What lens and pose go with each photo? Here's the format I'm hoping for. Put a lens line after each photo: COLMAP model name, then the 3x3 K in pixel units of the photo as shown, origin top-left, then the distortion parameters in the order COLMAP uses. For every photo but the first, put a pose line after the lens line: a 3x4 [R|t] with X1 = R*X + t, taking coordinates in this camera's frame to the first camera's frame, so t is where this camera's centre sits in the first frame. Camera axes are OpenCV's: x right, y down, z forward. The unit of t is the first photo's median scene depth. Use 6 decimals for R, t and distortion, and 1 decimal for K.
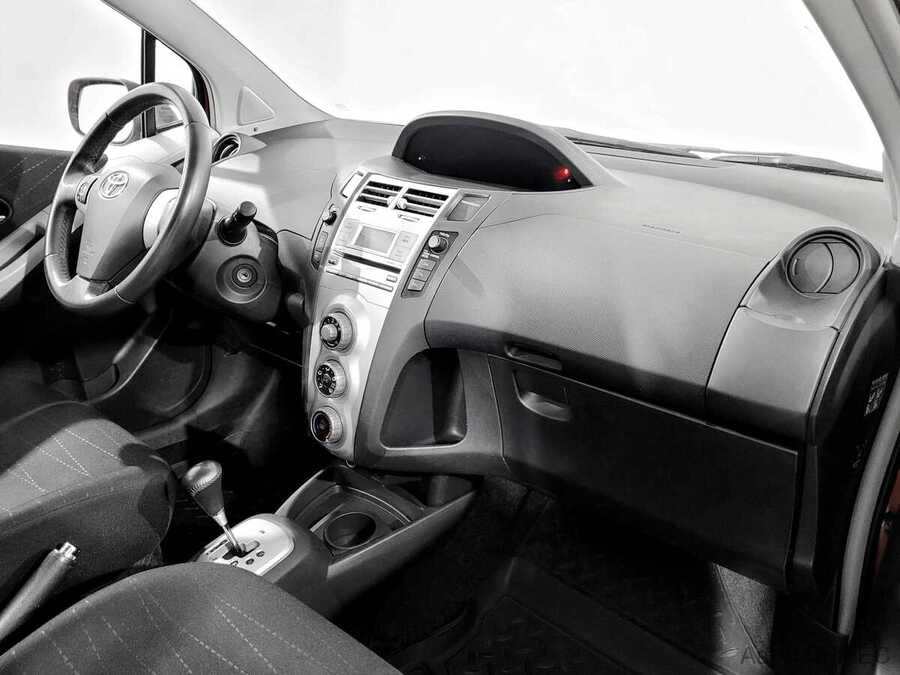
lens RADIAL K [[680.1, 0, 450.6], [0, 680.1, 343.2], [0, 0, 1]] dist [0.007317, 0.001578]
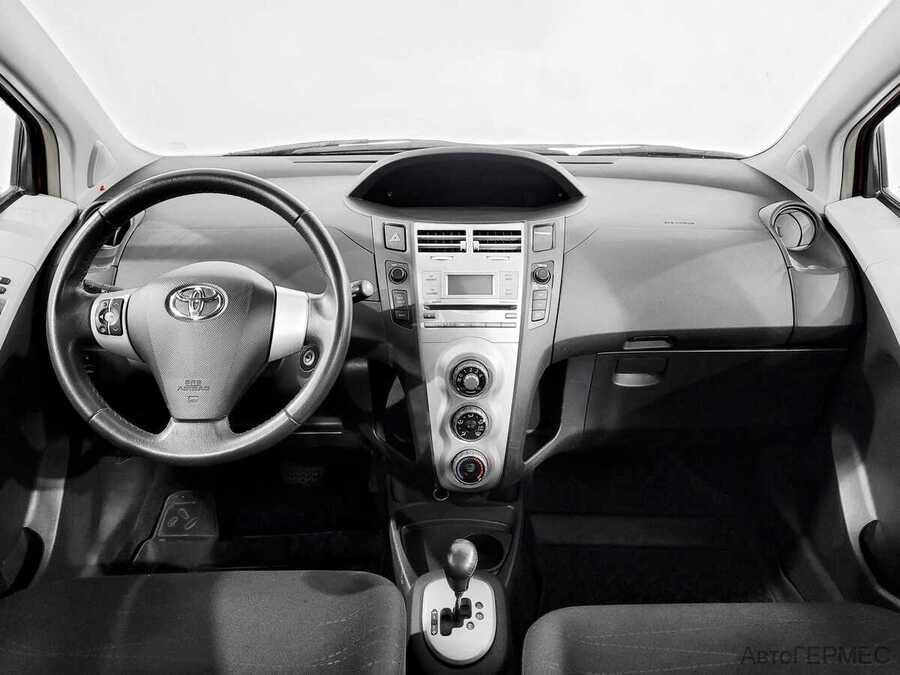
lens RADIAL K [[680.1, 0, 450.6], [0, 680.1, 343.2], [0, 0, 1]] dist [0.007317, 0.001578]
pose [[0.770843, -0.302645, 0.560542, -0.748777], [0.269427, 0.952250, 0.143625, -0.224308], [-0.577243, 0.040313, 0.815577, 0.158415]]
